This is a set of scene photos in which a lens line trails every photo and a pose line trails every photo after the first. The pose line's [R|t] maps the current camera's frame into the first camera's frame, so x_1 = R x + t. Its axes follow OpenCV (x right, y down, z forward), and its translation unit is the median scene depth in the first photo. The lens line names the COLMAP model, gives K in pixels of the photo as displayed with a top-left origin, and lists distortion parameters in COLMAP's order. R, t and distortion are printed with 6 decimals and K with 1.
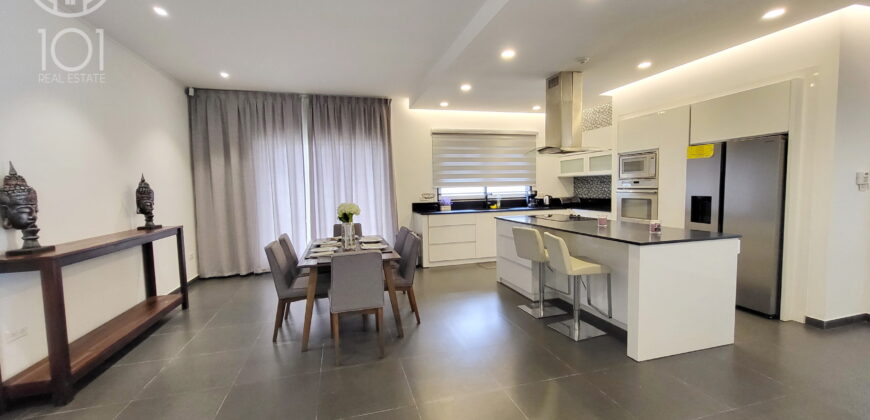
lens RADIAL K [[343.8, 0, 430.5], [0, 343.8, 210.8], [0, 0, 1]] dist [0.001181, -0.000187]
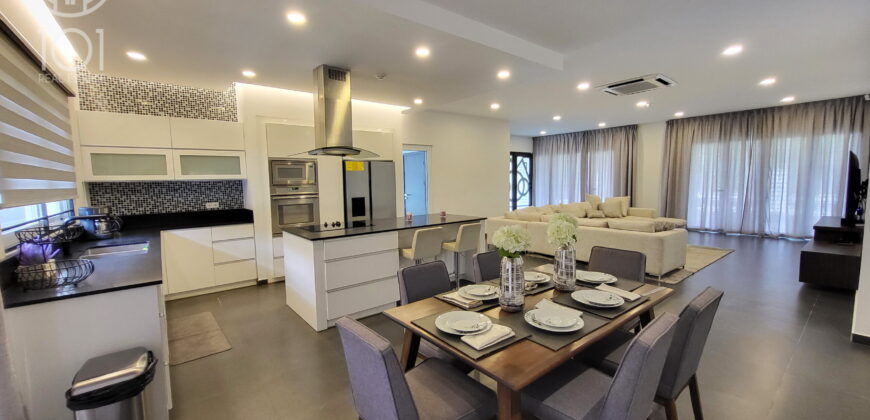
lens RADIAL K [[343.8, 0, 430.5], [0, 343.8, 210.8], [0, 0, 1]] dist [0.001181, -0.000187]
pose [[-0.392224, -0.053286, 0.918325, -0.413909], [0.092078, 0.991032, 0.096832, -0.064264], [-0.915250, 0.122537, -0.383801, 0.837979]]
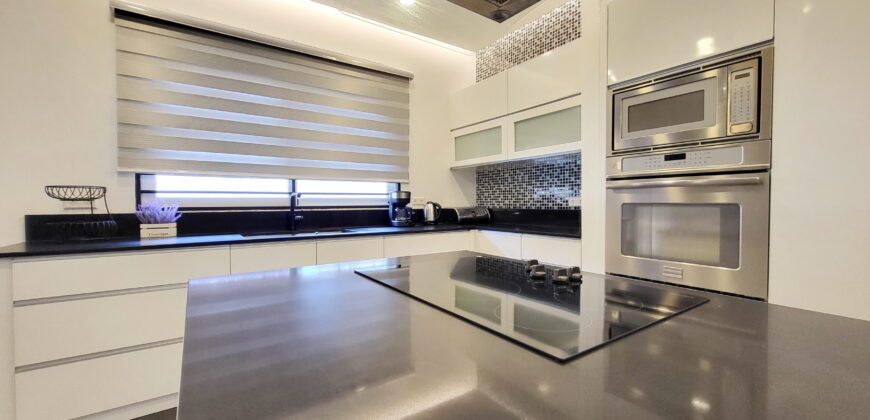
lens RADIAL K [[343.8, 0, 430.5], [0, 343.8, 210.8], [0, 0, 1]] dist [0.001181, -0.000187]
pose [[0.945837, 0.012075, 0.324418, 0.204923], [0.004353, 0.998746, -0.049865, -0.009555], [-0.324614, 0.048577, 0.944599, 0.611448]]
